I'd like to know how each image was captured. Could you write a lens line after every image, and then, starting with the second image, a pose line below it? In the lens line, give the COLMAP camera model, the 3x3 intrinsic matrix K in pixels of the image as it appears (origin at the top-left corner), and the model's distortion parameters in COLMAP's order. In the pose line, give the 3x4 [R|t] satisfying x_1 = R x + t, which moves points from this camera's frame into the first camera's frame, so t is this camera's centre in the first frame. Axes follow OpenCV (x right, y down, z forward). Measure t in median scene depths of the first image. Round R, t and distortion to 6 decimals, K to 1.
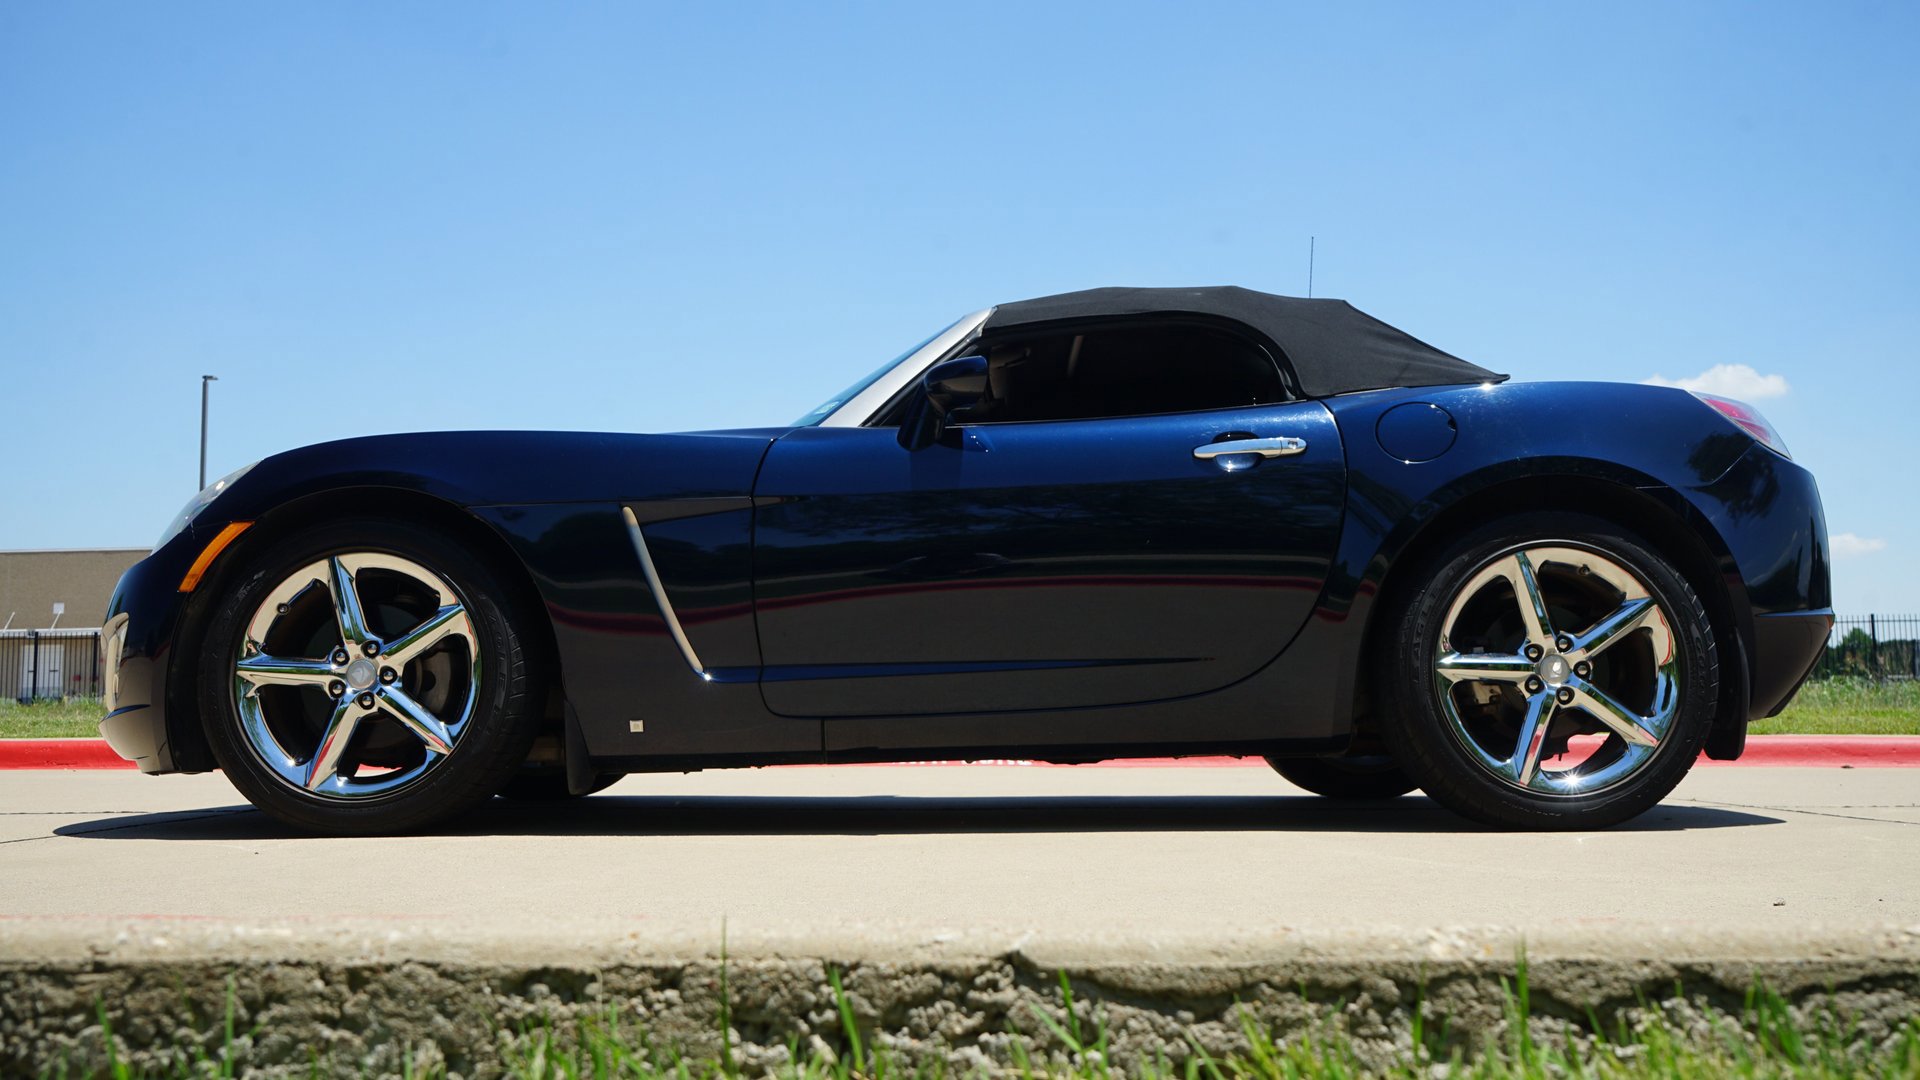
lens RADIAL K [[1525.3, 0, 954.4], [0, 1525.3, 549.0], [0, 0, 1]] dist [-0.013821, 0.010760]
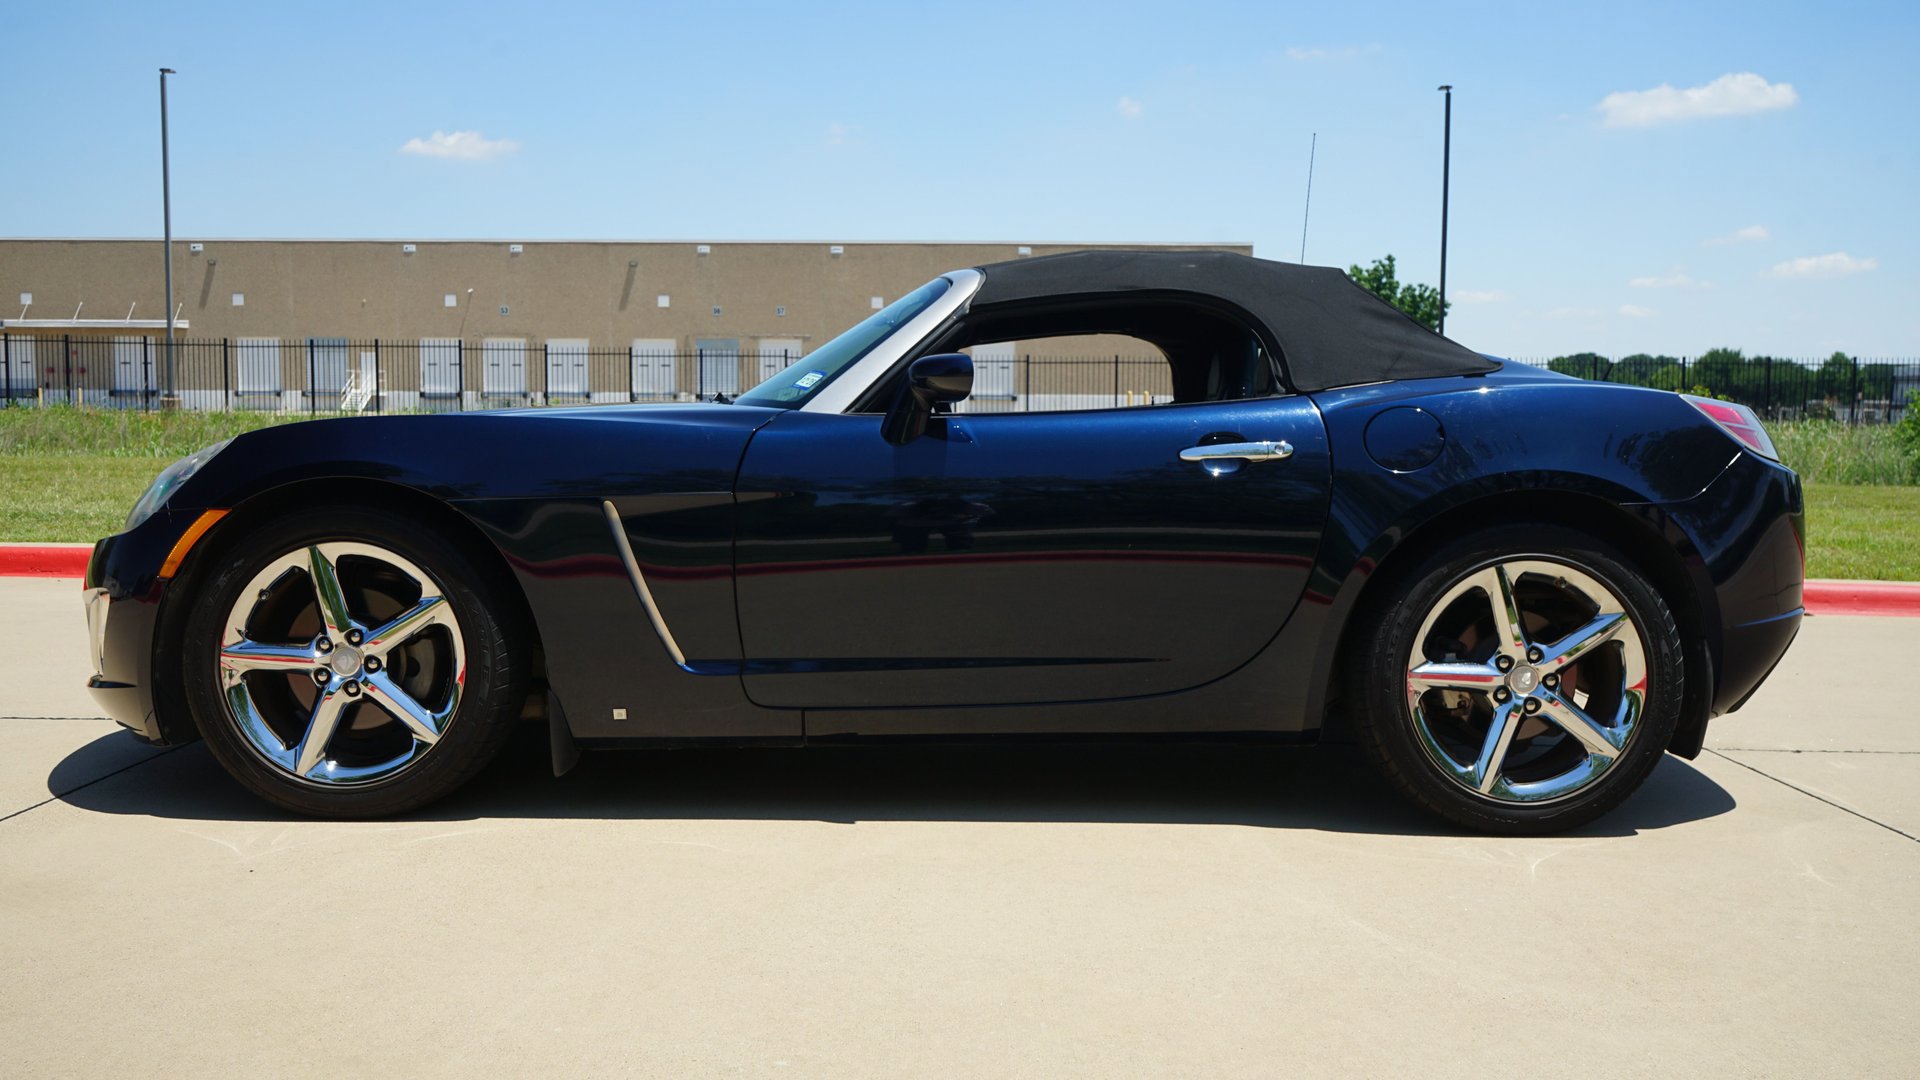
lens RADIAL K [[1525.3, 0, 954.4], [0, 1525.3, 549.0], [0, 0, 1]] dist [-0.013821, 0.010760]
pose [[0.999690, 0.021082, 0.013238, -0.001533], [-0.022853, 0.988073, 0.152279, -0.153484], [-0.009870, -0.152535, 0.988249, 0.011095]]
